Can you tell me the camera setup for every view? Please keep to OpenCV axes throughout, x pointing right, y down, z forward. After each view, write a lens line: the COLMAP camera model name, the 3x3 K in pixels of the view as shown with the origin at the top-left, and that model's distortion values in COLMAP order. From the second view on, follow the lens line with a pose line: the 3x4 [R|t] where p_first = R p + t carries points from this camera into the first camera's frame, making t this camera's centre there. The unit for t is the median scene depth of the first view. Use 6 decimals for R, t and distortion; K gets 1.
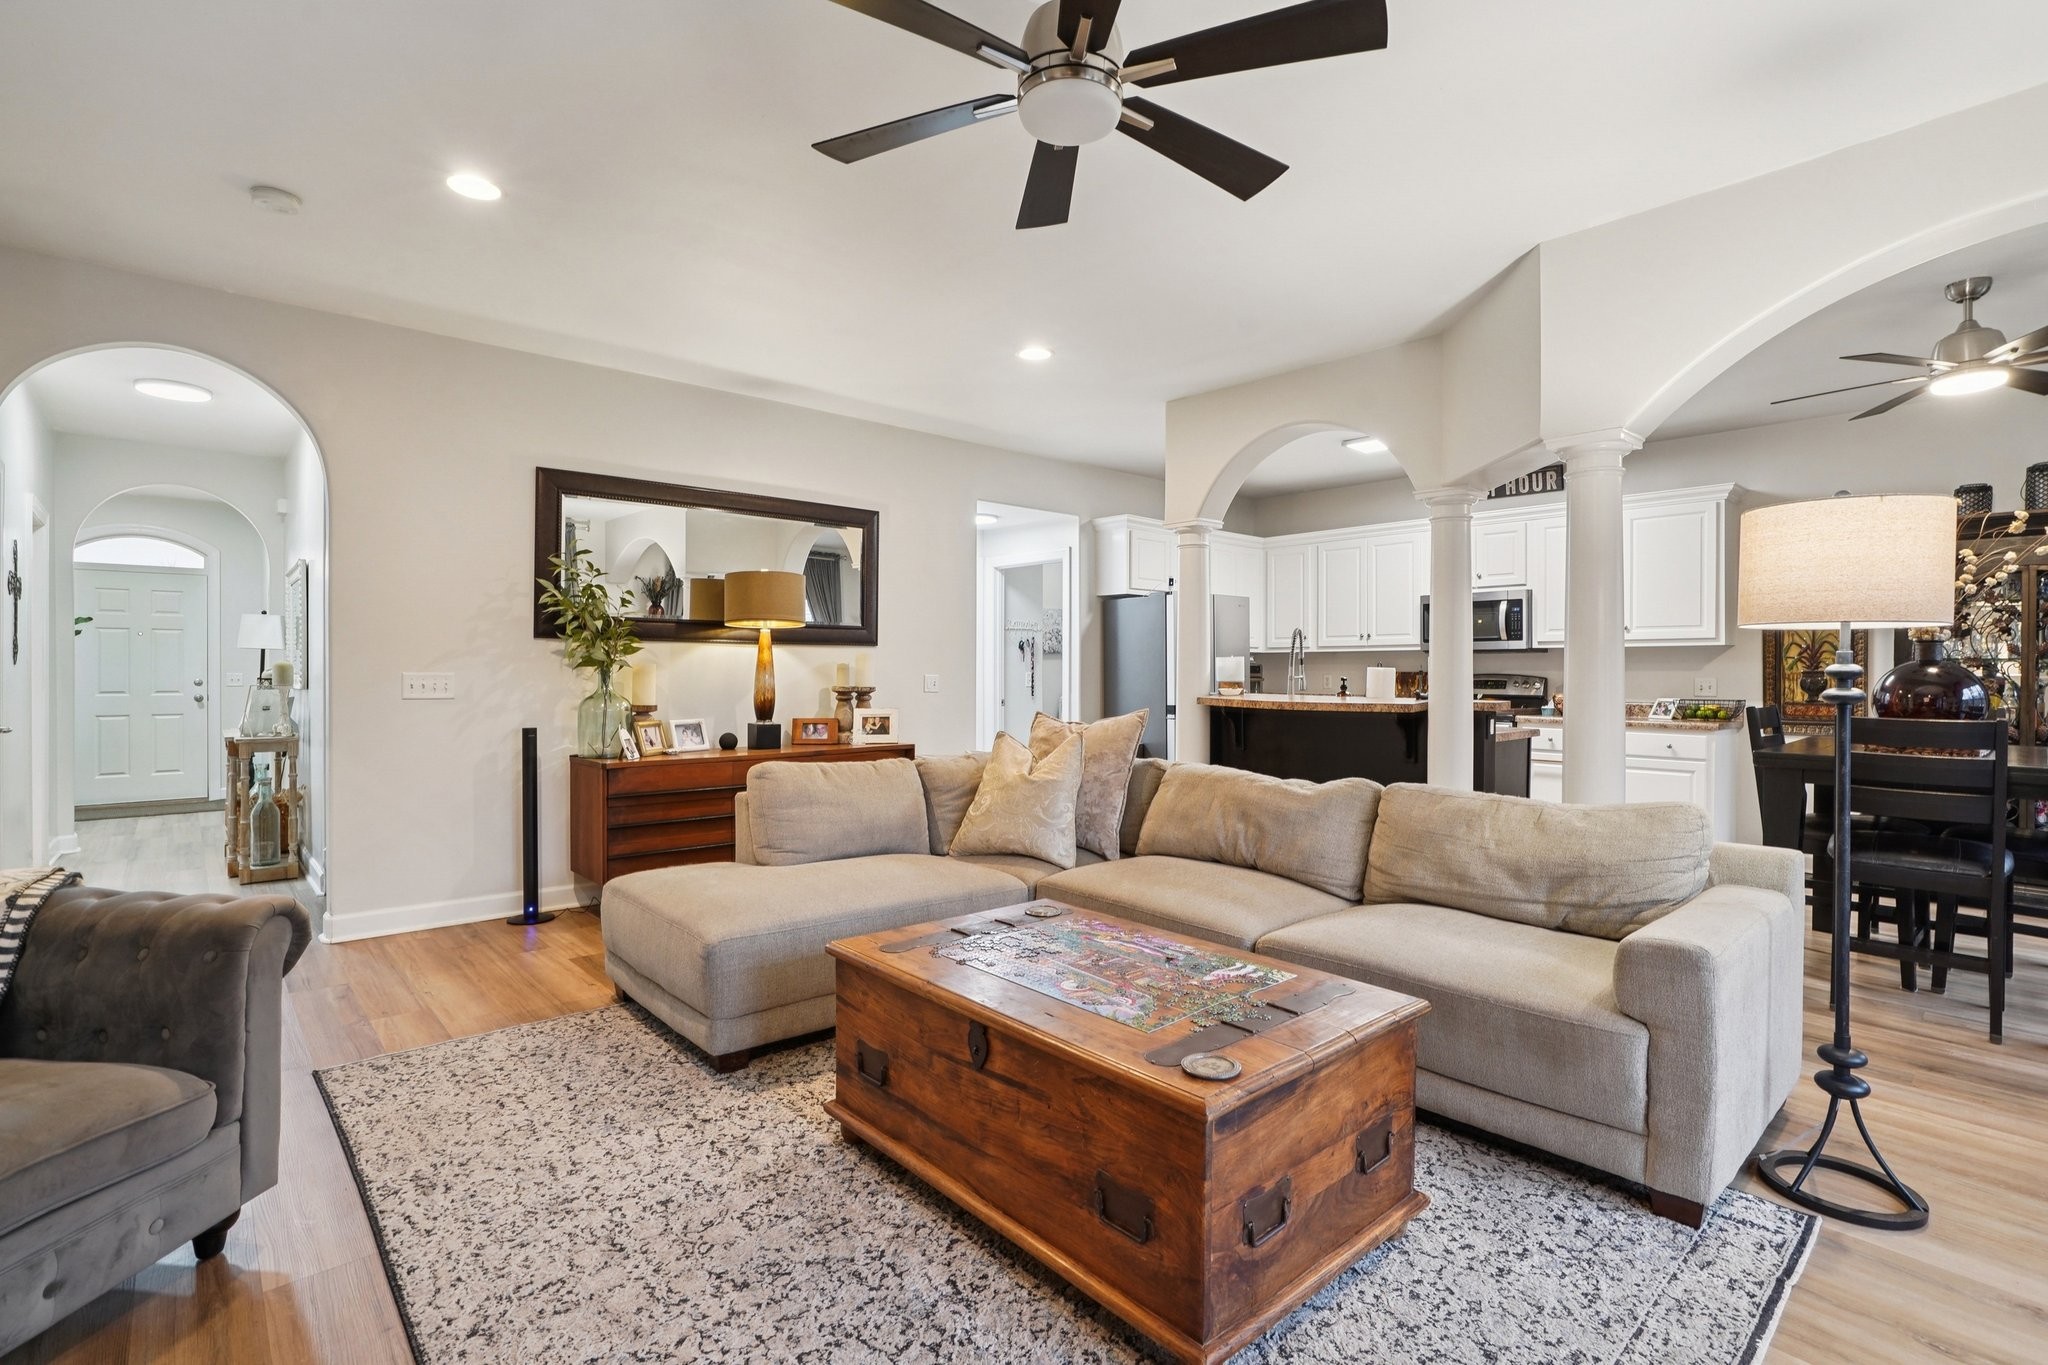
lens RADIAL K [[948.8, 0, 1008.2], [0, 948.8, 679.2], [0, 0, 1]] dist [-0.019619, 0.005682]
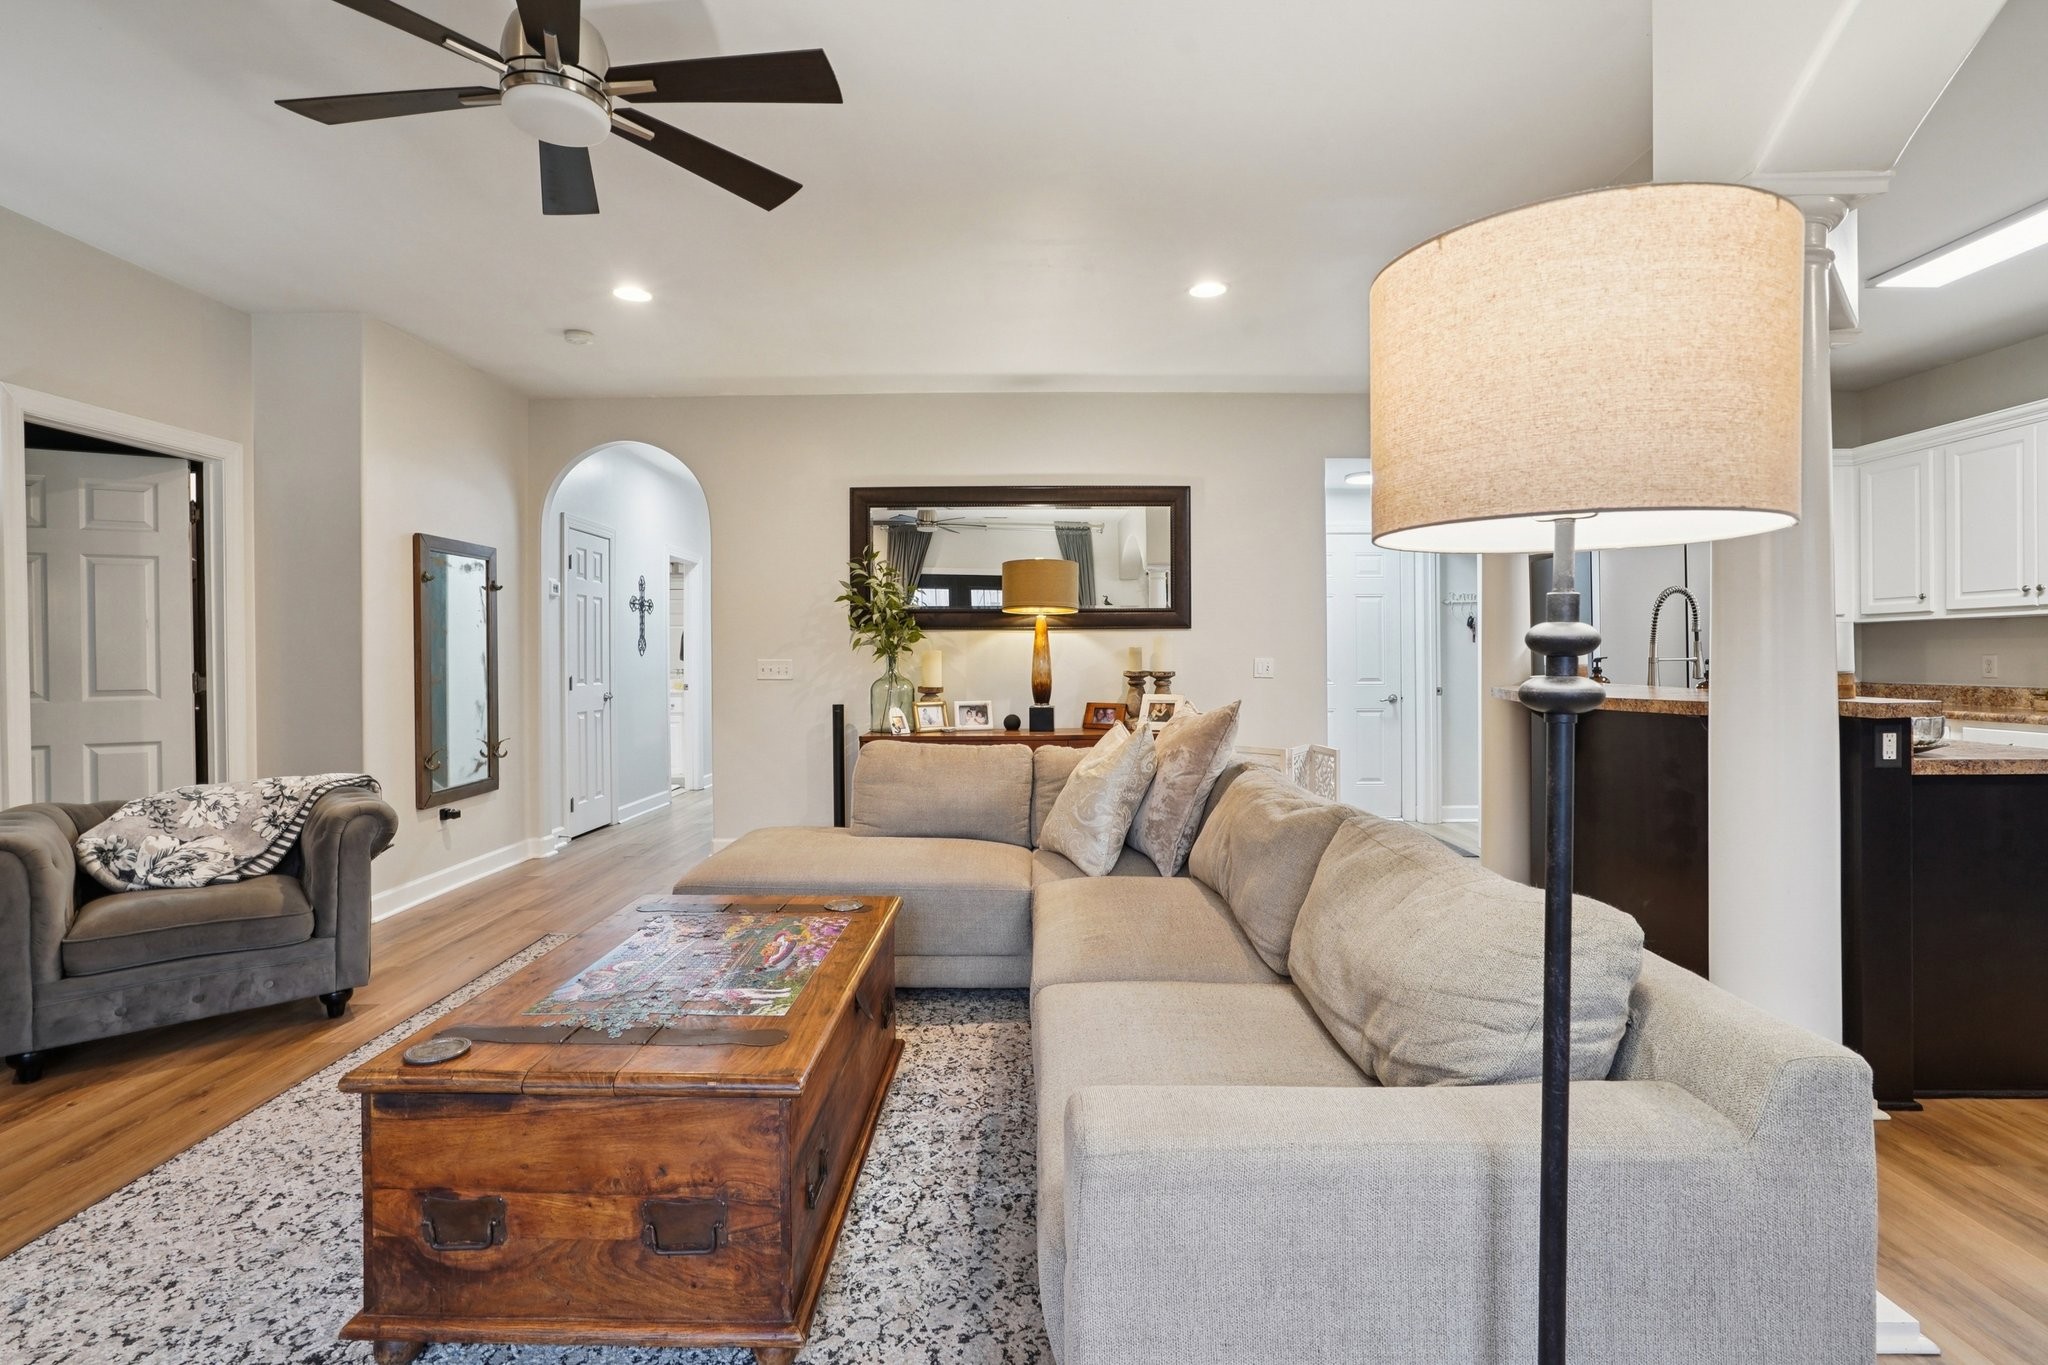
lens RADIAL K [[948.8, 0, 1005.1], [0, 948.8, 657.6], [0, 0, 1]] dist [-0.019619, 0.005682]
pose [[0.746181, -0.006071, -0.665715, 0.414599], [0.000708, 0.999965, -0.008326, 0.001945], [0.665743, 0.005742, 0.746159, 0.207293]]
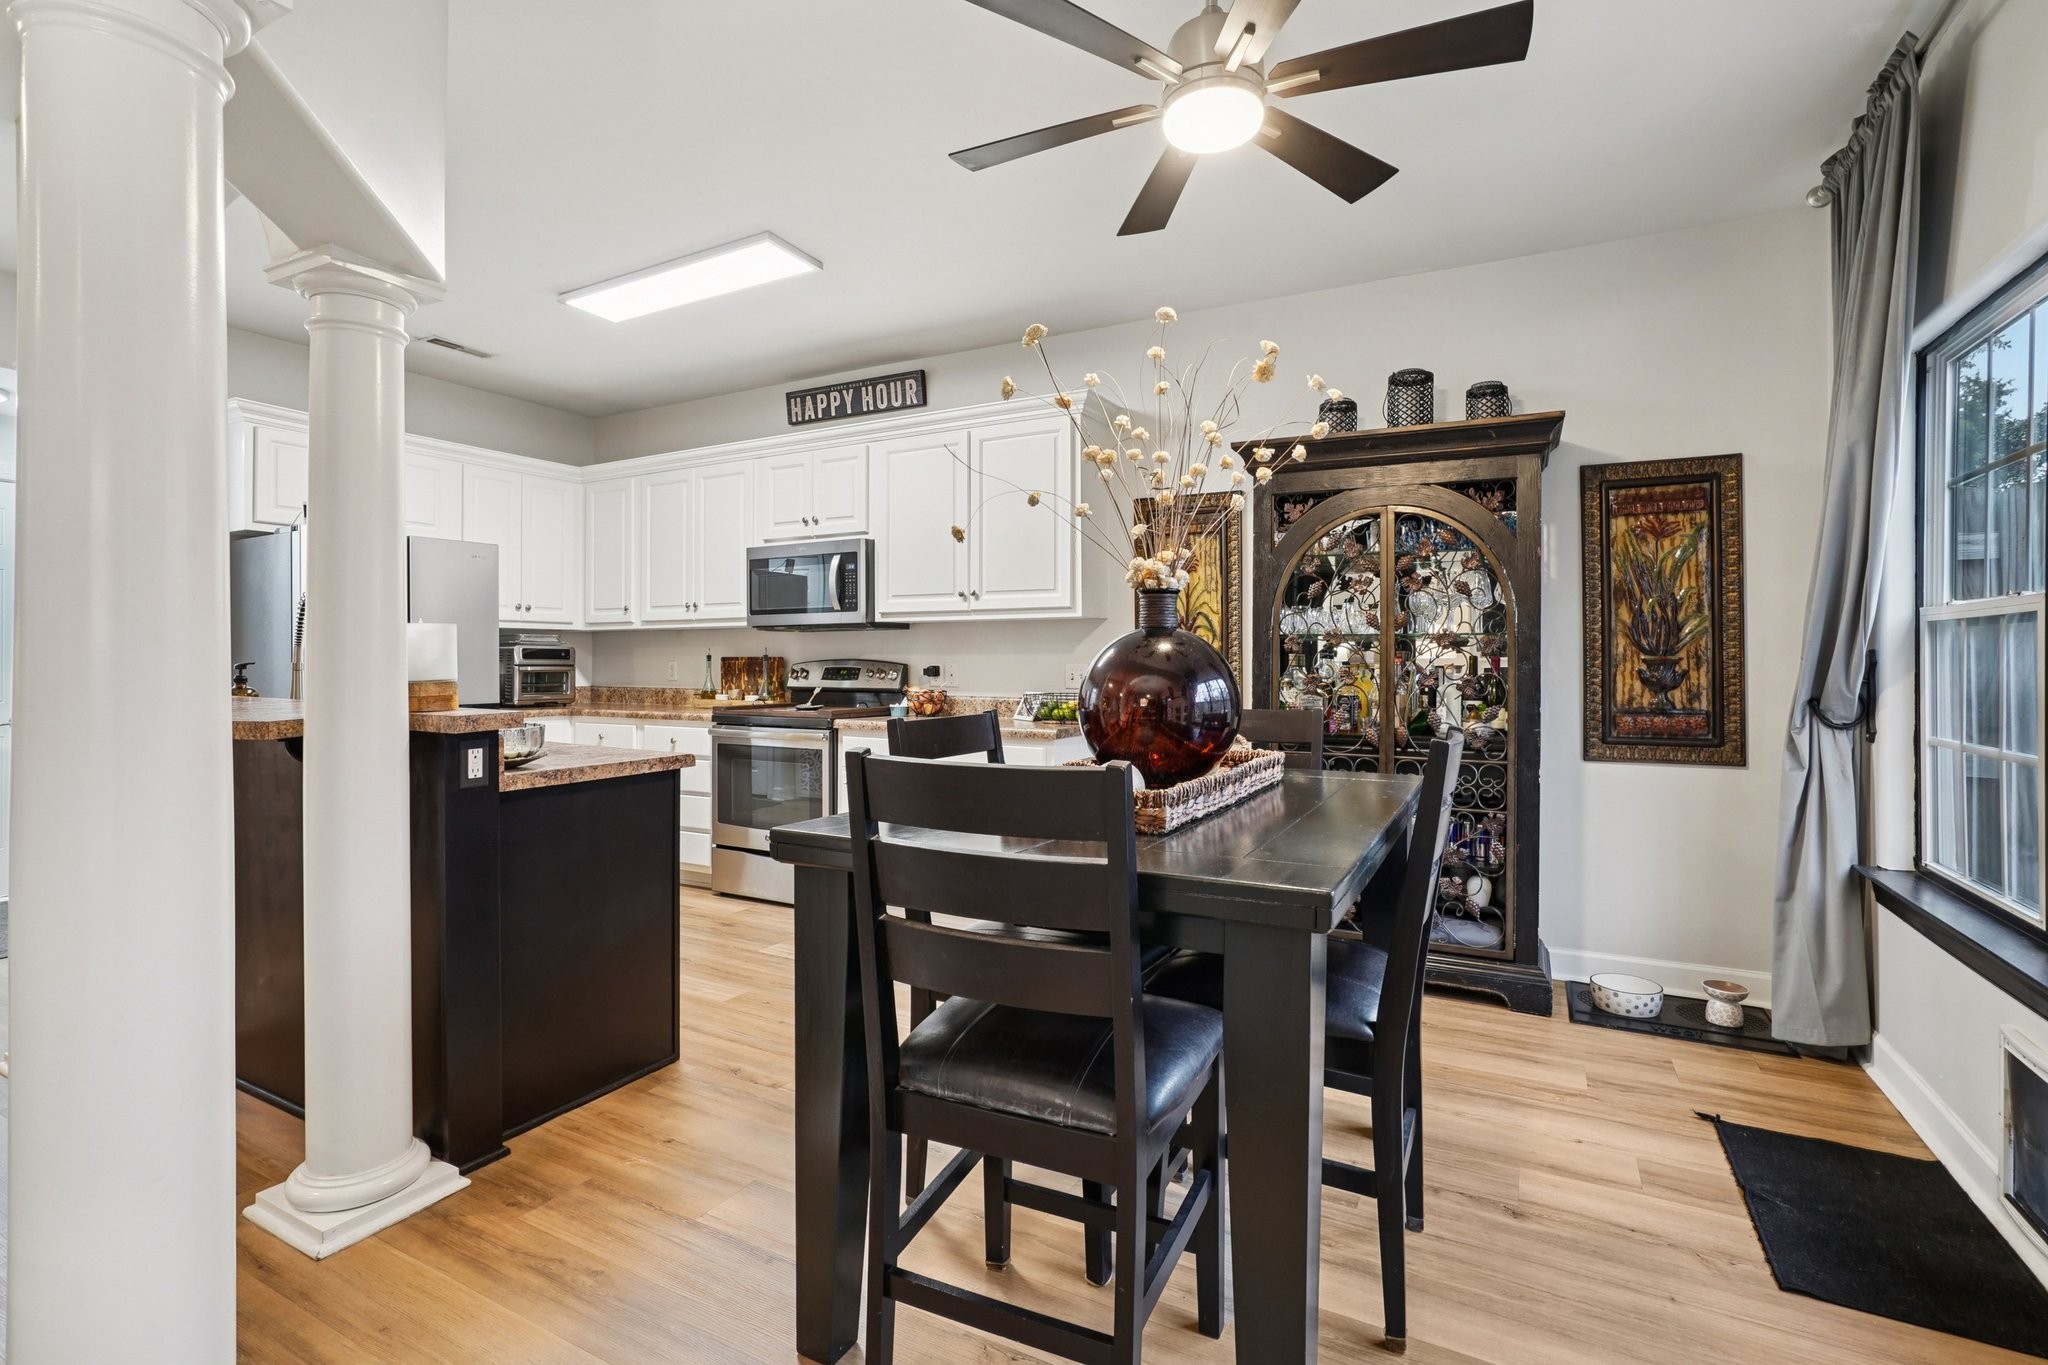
lens RADIAL K [[948.8, 0, 1021.3], [0, 948.8, 665.5], [0, 0, 1]] dist [-0.019619, 0.005682]
pose [[0.935739, -0.006557, 0.352631, 0.517608], [0.007276, 0.999973, -0.000714, 0.000855], [-0.352617, 0.003234, 0.935762, 0.376866]]
